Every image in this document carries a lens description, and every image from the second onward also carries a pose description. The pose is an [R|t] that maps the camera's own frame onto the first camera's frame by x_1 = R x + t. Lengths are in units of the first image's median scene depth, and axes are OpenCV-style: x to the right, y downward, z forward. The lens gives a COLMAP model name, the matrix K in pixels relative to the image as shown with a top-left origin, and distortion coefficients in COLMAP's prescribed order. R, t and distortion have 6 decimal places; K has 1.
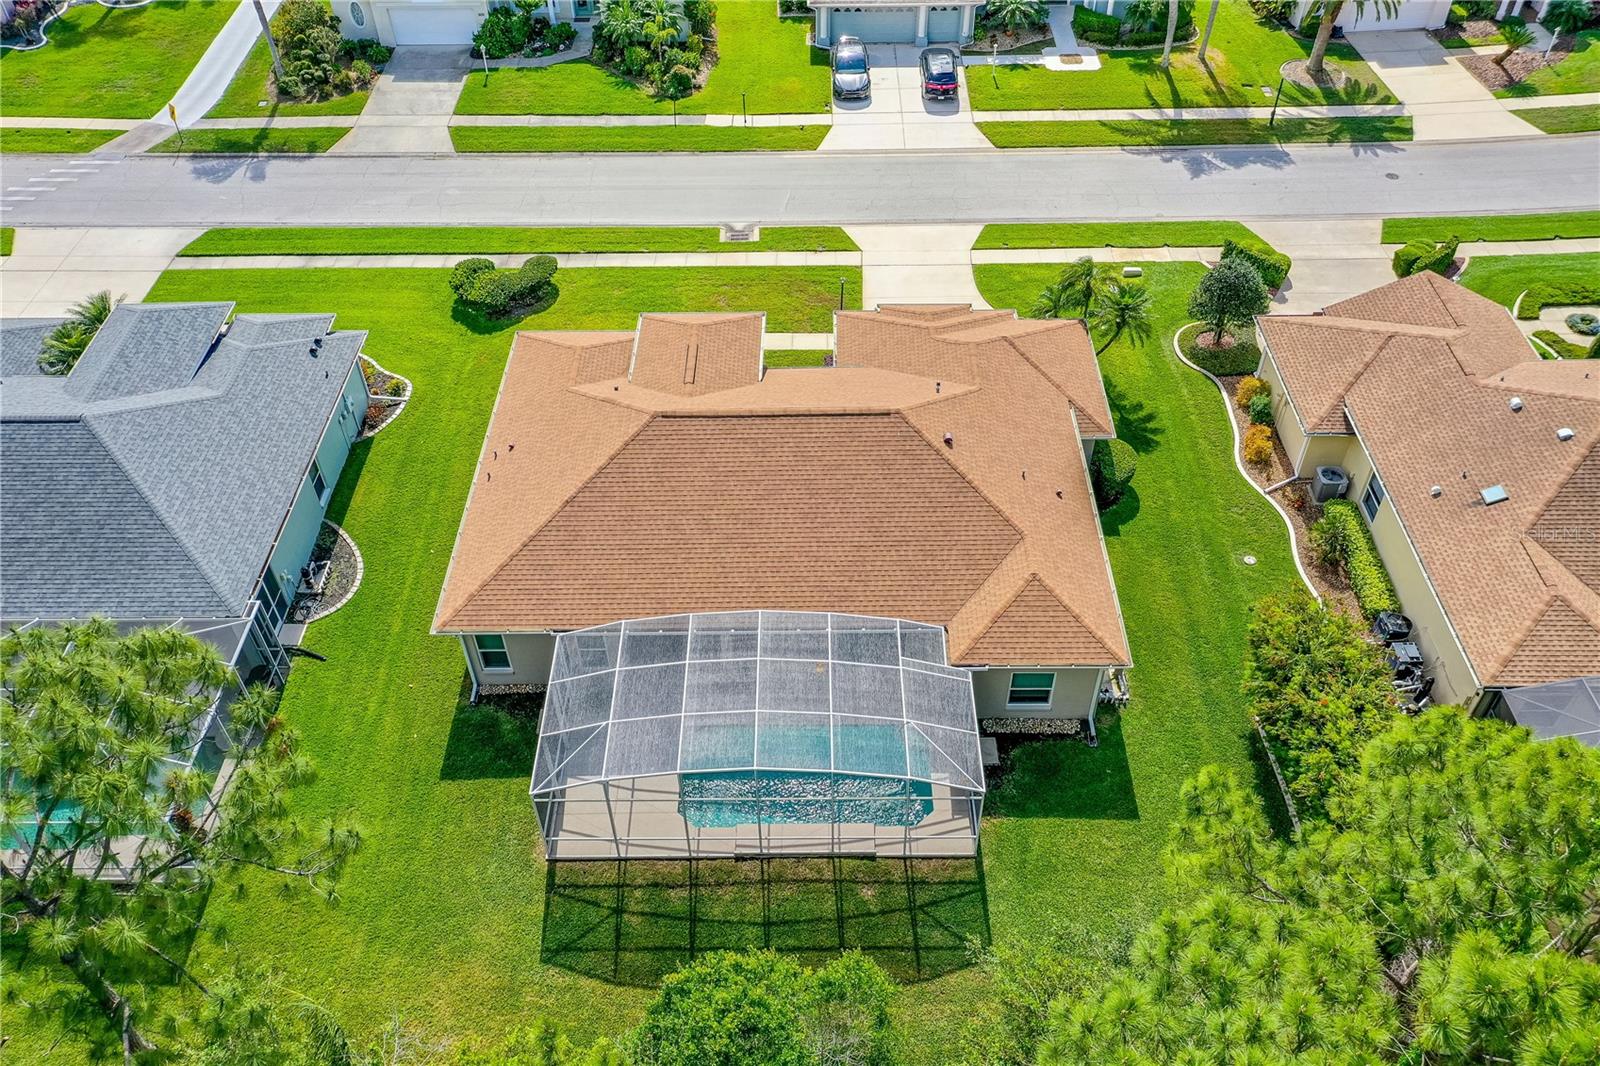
lens RADIAL K [[1313.2, 0, 826.3], [0, 1313.2, 502.4], [0, 0, 1]] dist [0.004388, -0.004598]
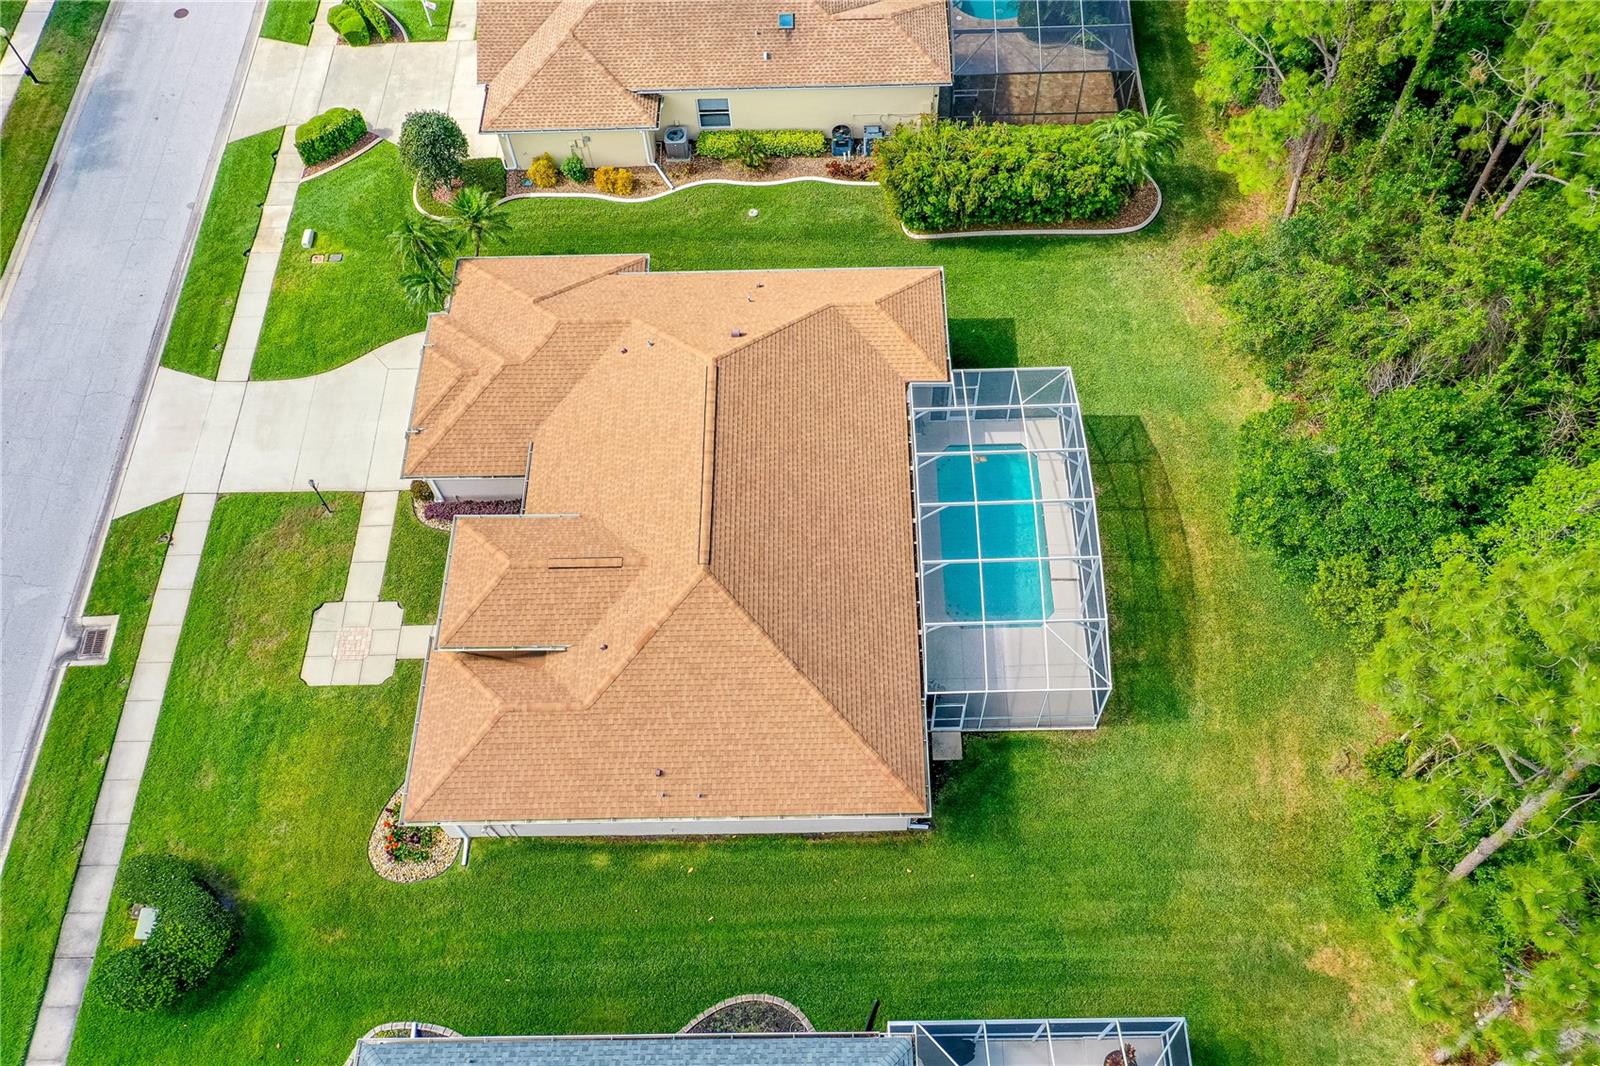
lens RADIAL K [[1313.2, 0, 829.6], [0, 1313.2, 491.7], [0, 0, 1]] dist [0.004388, -0.004598]
pose [[-0.003854, -0.851528, 0.524296, -0.391753], [0.693183, 0.375618, 0.615150, -0.413267], [-0.720752, 0.365803, 0.588816, 0.258929]]
